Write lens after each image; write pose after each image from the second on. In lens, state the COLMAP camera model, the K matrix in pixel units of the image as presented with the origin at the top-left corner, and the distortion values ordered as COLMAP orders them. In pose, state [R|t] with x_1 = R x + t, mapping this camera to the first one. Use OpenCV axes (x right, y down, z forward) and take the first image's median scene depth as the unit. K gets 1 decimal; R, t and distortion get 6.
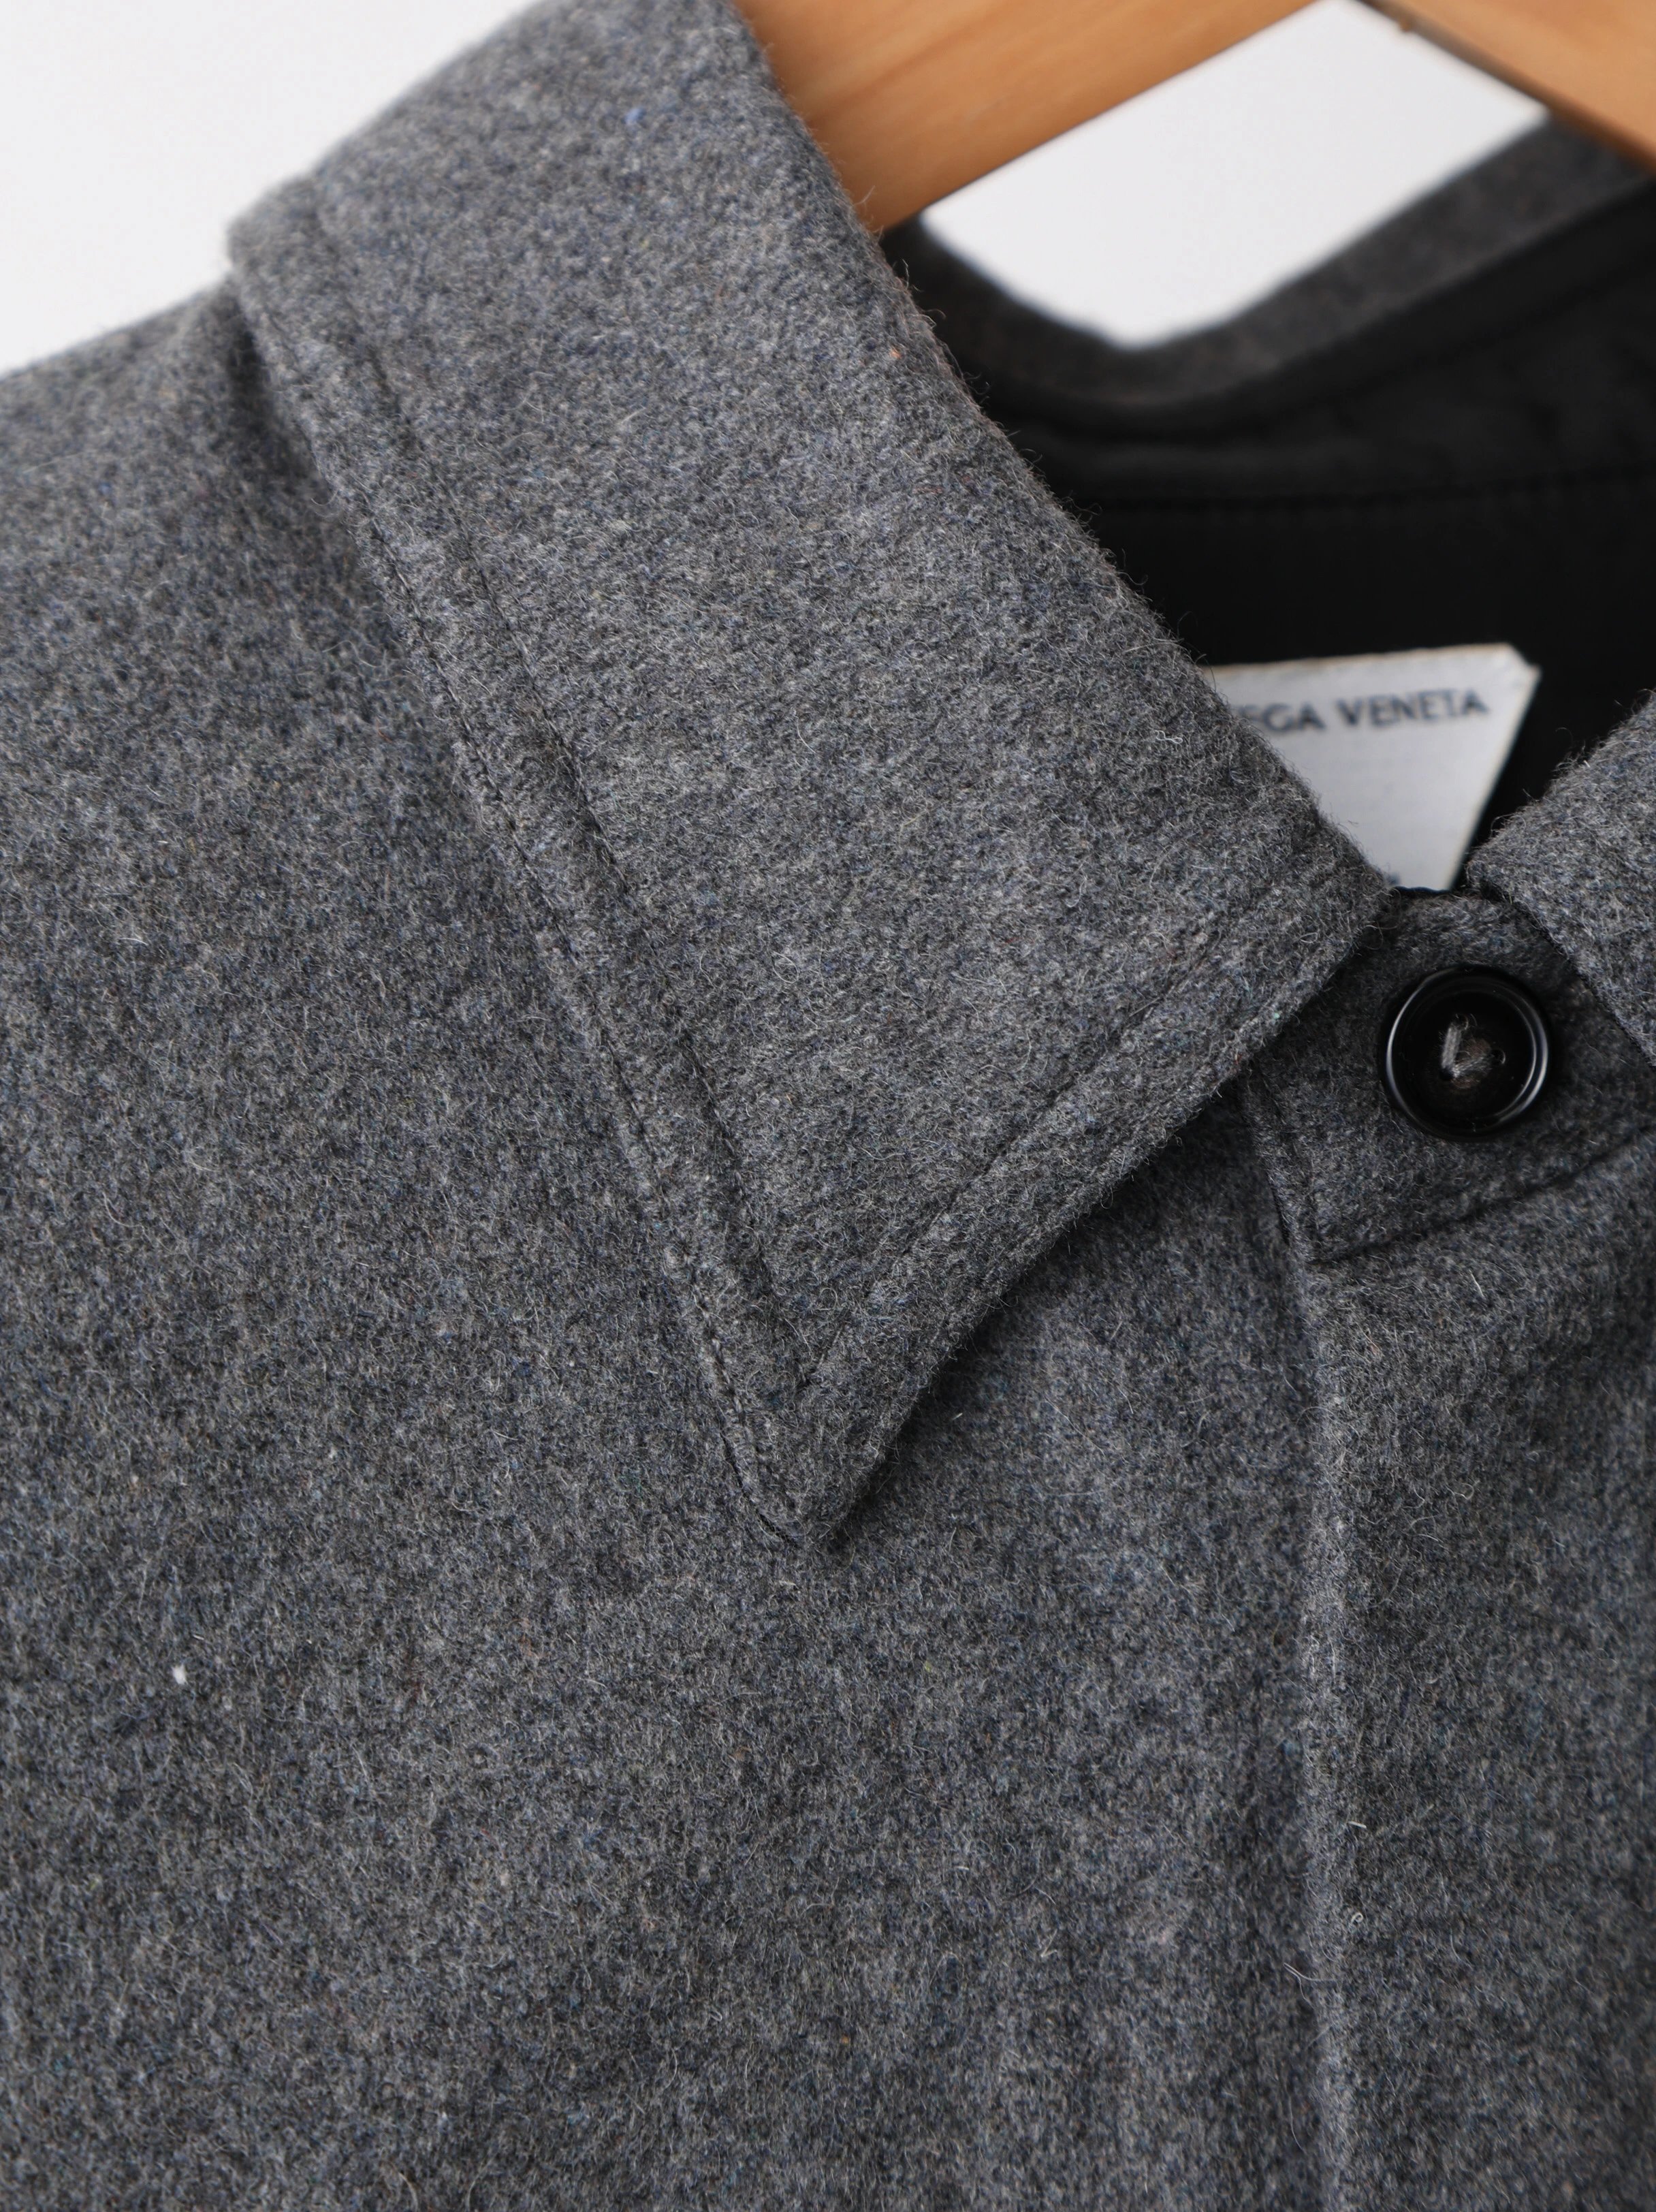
lens RADIAL K [[6373.9, 0, 906.4], [0, 6373.9, 1089.2], [0, 0, 1]] dist [0.380804, 0.000000]
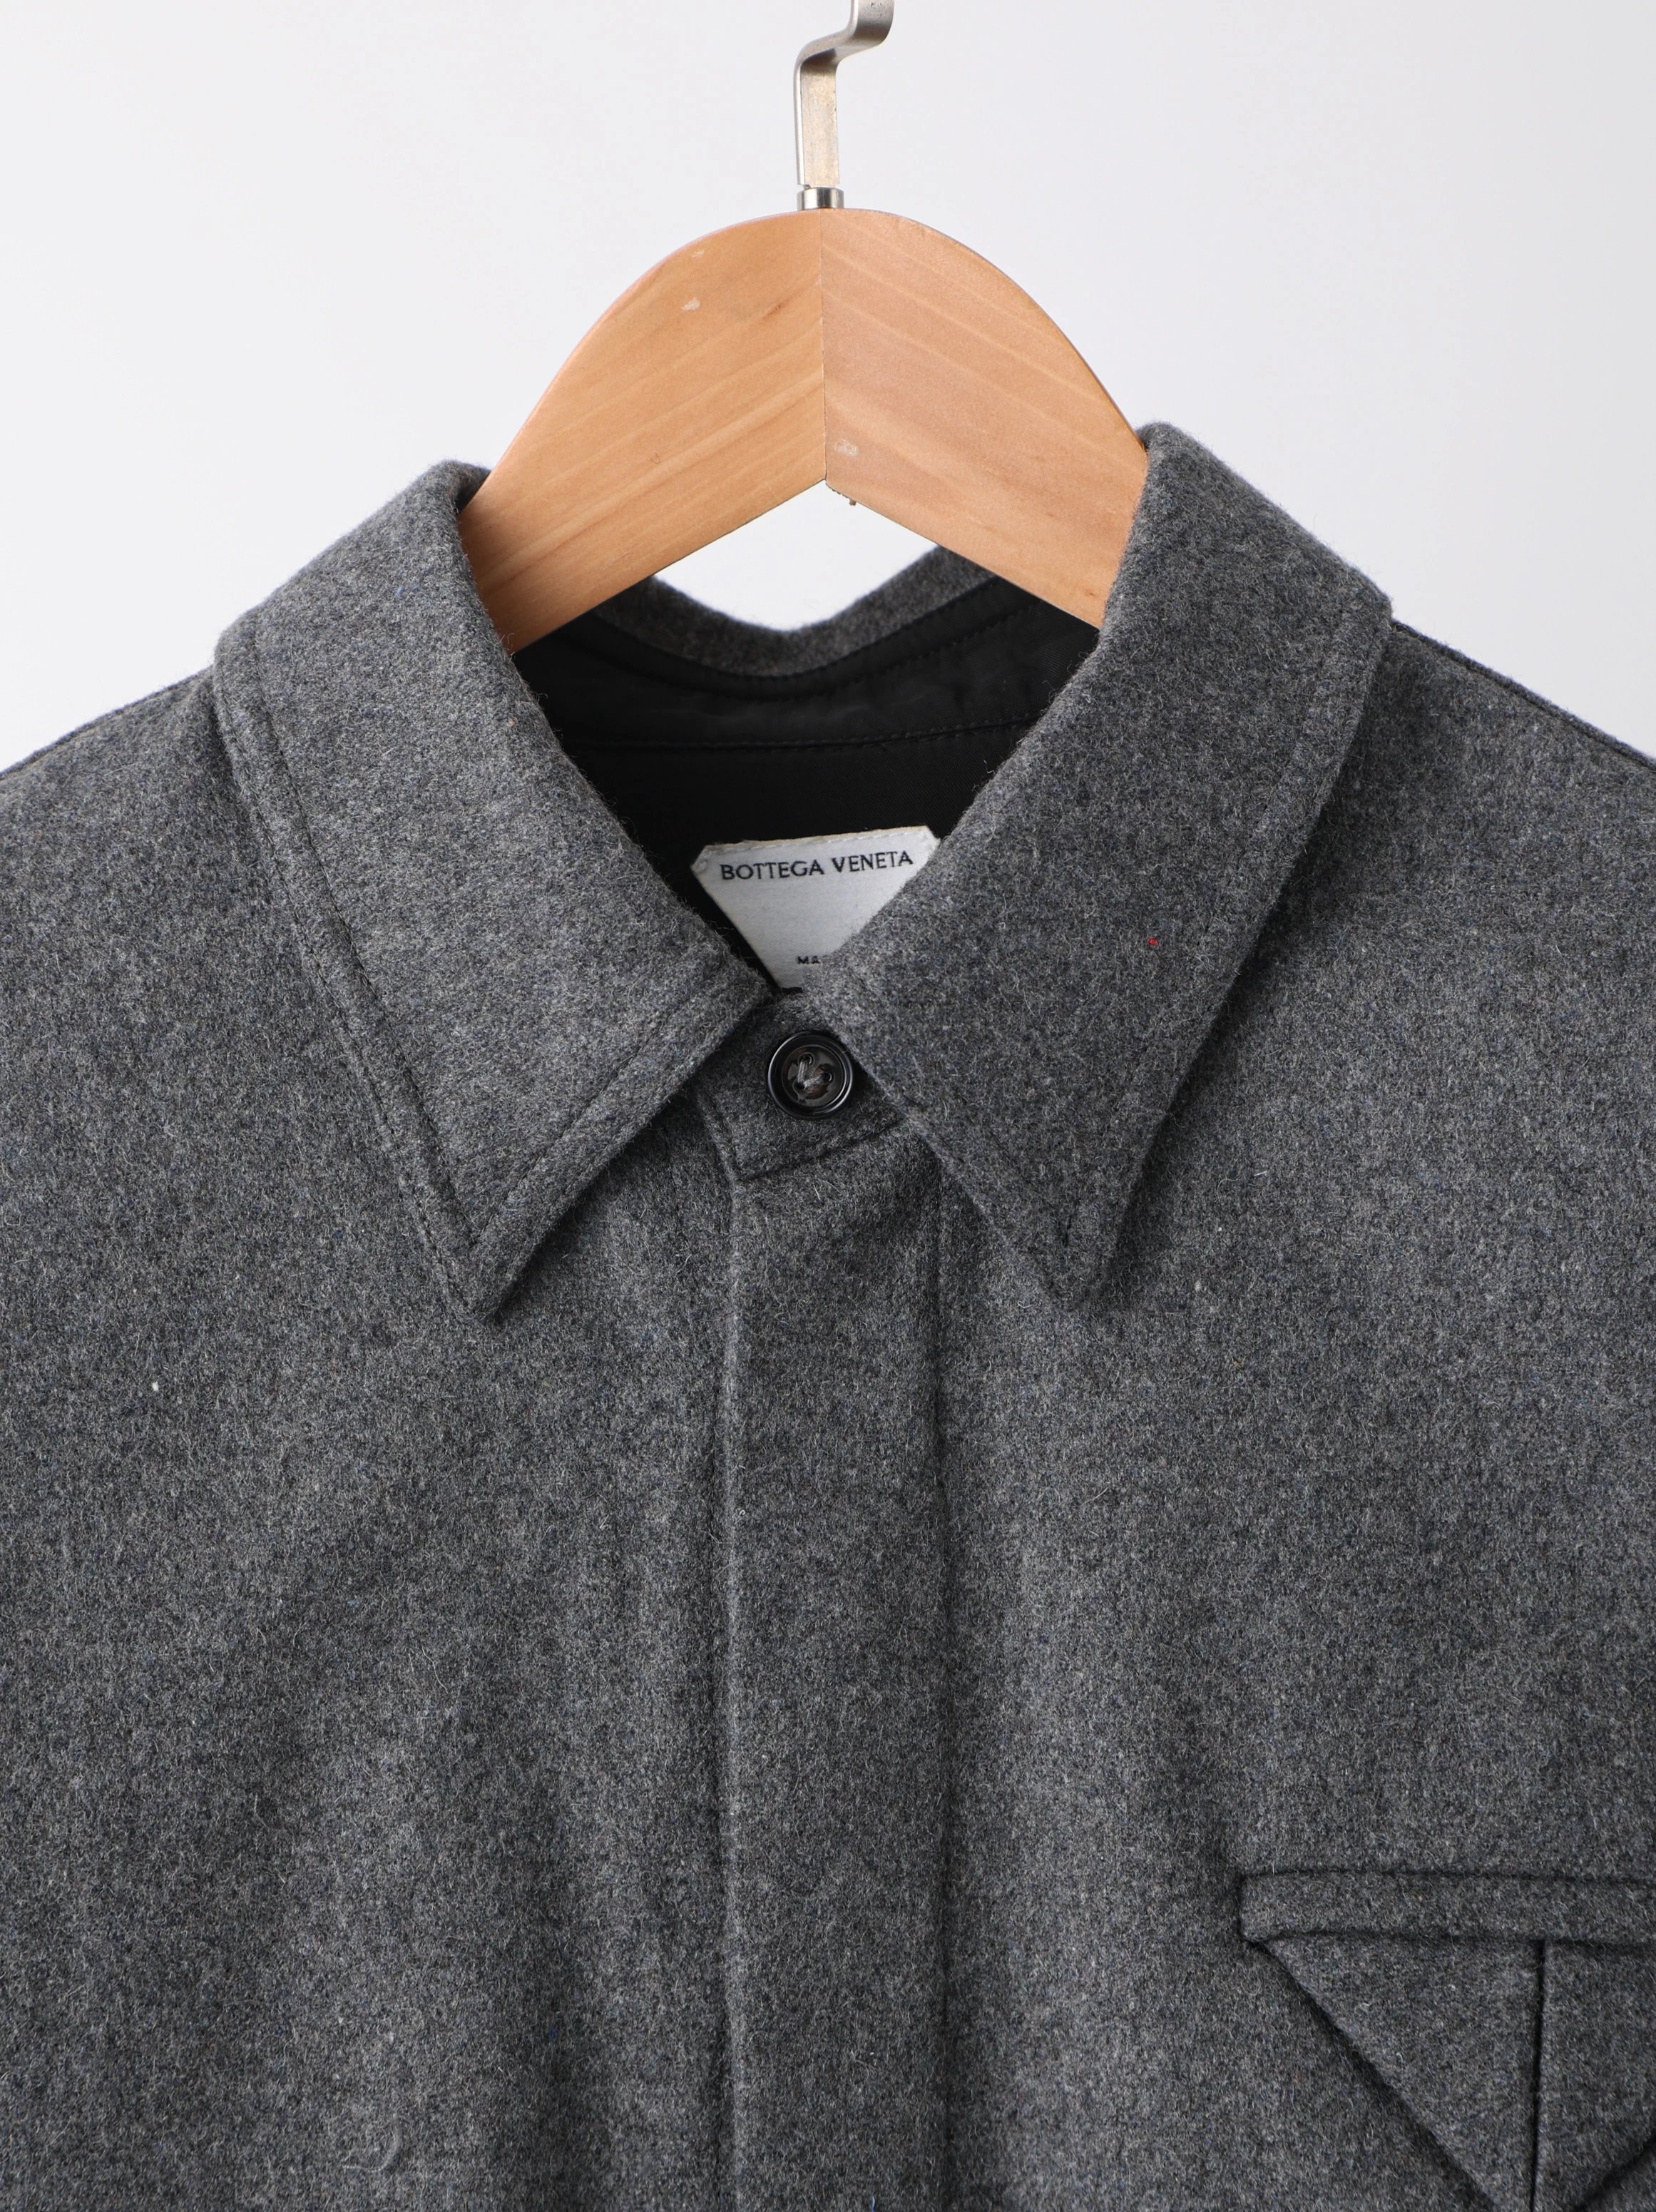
lens RADIAL K [[5828.2, 0, 833.4], [0, 5828.2, 1118.8], [0, 0, 1]] dist [0.397113, 0.000000]
pose [[0.978067, 0.008595, -0.208112, 0.471337], [0.011751, 0.995280, 0.096332, -0.166056], [0.207957, -0.096664, 0.973350, -0.742137]]
